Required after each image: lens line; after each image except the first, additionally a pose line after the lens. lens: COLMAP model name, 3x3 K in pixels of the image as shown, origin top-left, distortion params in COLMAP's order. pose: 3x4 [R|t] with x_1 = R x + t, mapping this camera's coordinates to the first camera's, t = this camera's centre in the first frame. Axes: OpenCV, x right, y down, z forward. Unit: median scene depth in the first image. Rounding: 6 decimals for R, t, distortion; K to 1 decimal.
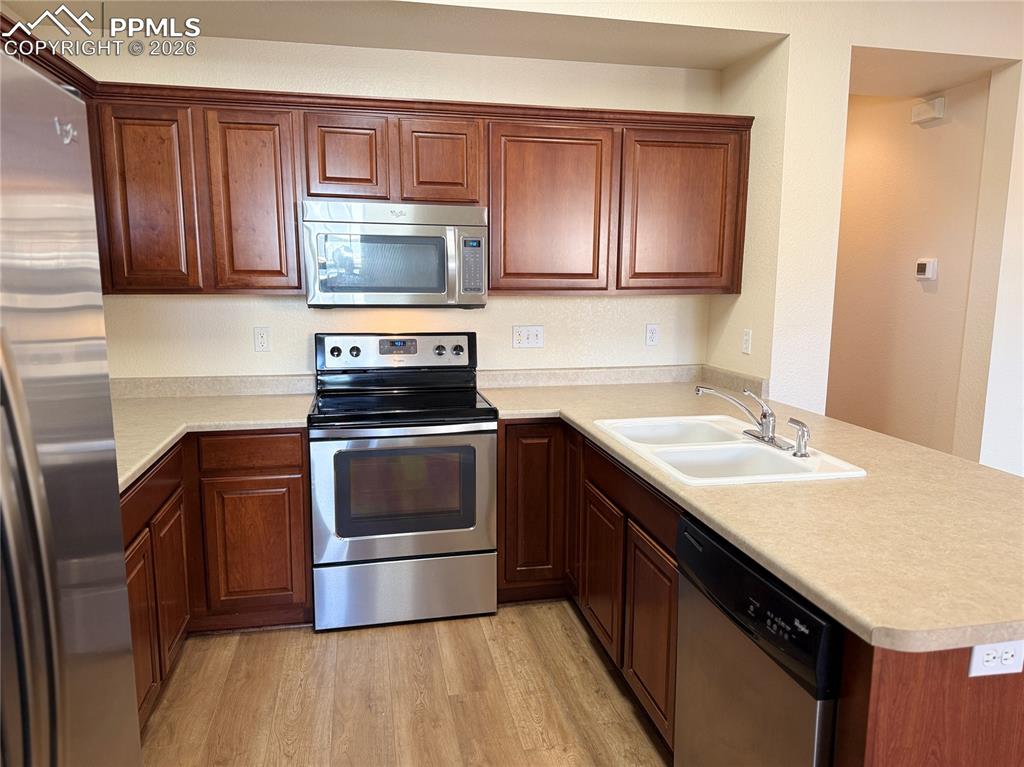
lens RADIAL K [[722.1, 0, 512.0], [0, 722.1, 383.5], [0, 0, 1]] dist [0.126934, -0.190459]
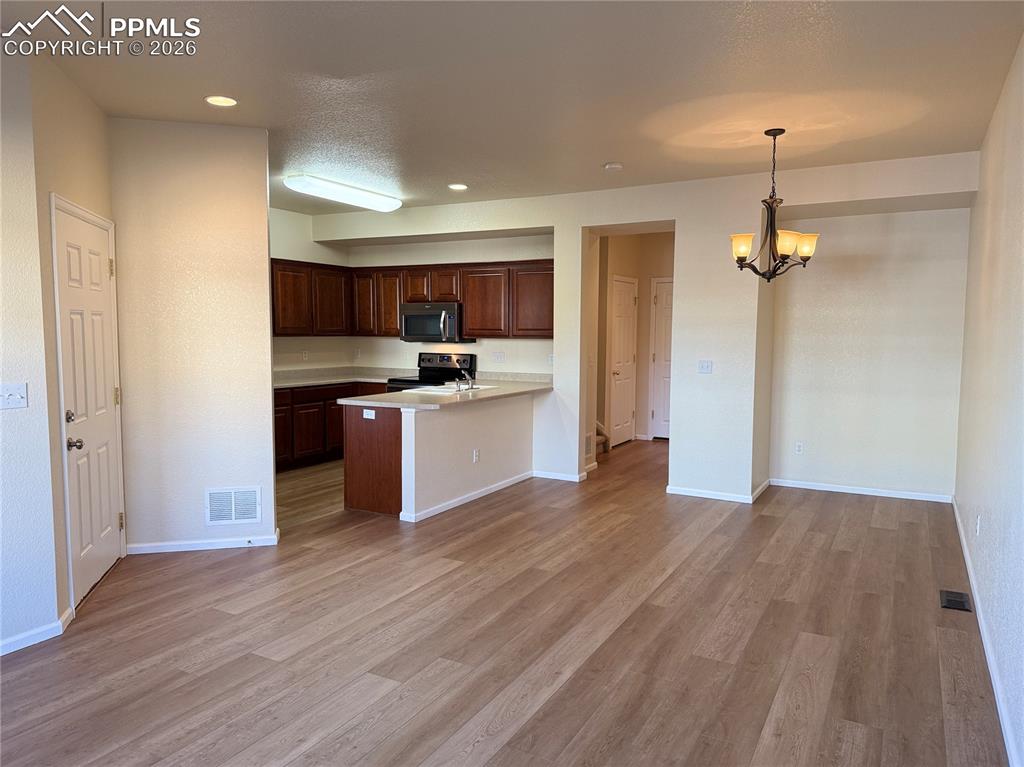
lens RADIAL K [[722.1, 0, 512.0], [0, 722.1, 383.5], [0, 0, 1]] dist [0.126934, -0.190459]
pose [[0.762800, 0.048707, -0.644798, 1.672294], [-0.099935, 0.994059, -0.043134, 0.118307], [0.638866, 0.097340, 0.763135, -0.723360]]
